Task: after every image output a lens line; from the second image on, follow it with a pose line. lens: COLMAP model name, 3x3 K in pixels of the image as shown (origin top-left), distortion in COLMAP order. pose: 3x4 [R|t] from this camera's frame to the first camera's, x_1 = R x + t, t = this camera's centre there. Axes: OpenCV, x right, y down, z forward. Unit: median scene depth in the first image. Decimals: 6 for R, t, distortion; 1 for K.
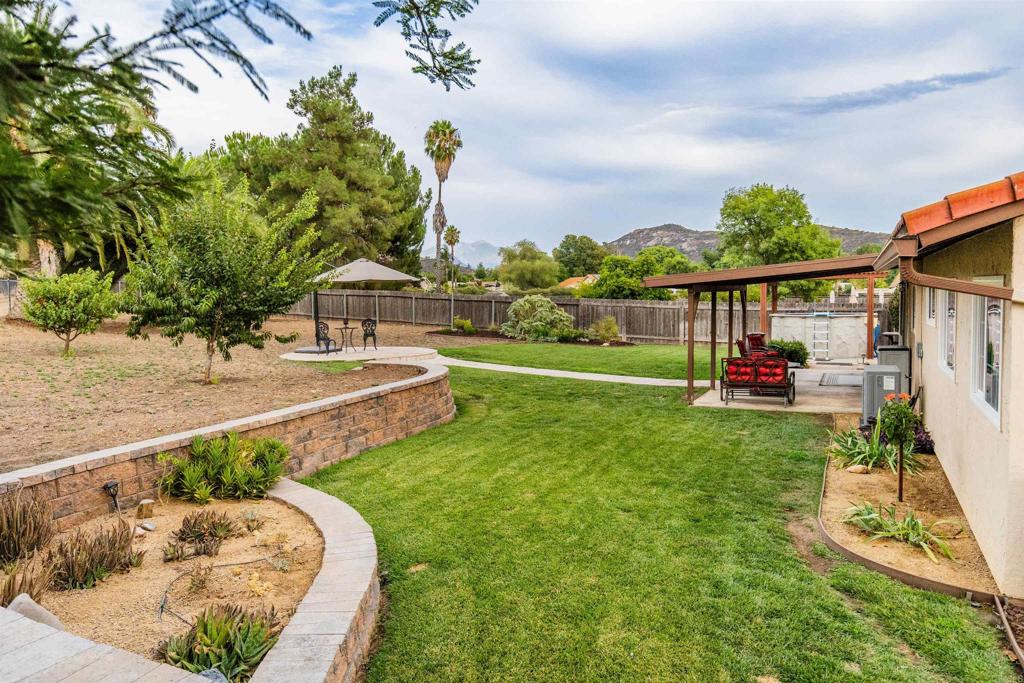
lens RADIAL K [[695.6, 0, 512.0], [0, 695.6, 341.5], [0, 0, 1]] dist [-0.000998, -0.000410]
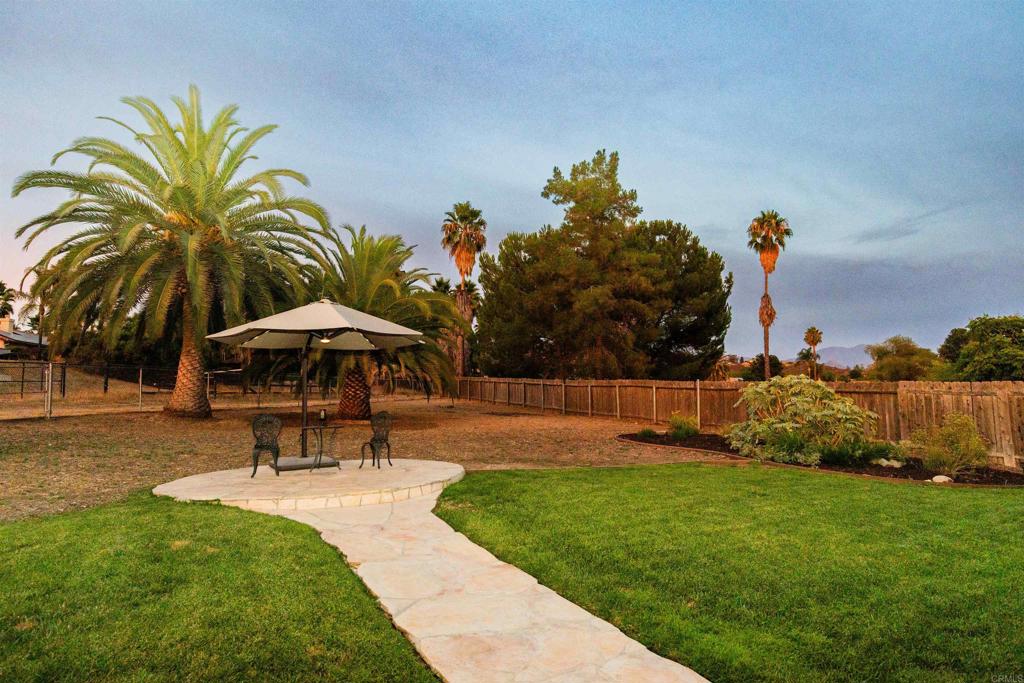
lens RADIAL K [[566.6, 0, 512.0], [0, 566.6, 341.5], [0, 0, 1]] dist [0.004955, 0.000965]
pose [[0.832017, -0.058850, -0.551619, 0.068628], [-0.029925, 0.988148, -0.150558, -0.011621], [0.553942, 0.141774, 0.820395, 0.335152]]
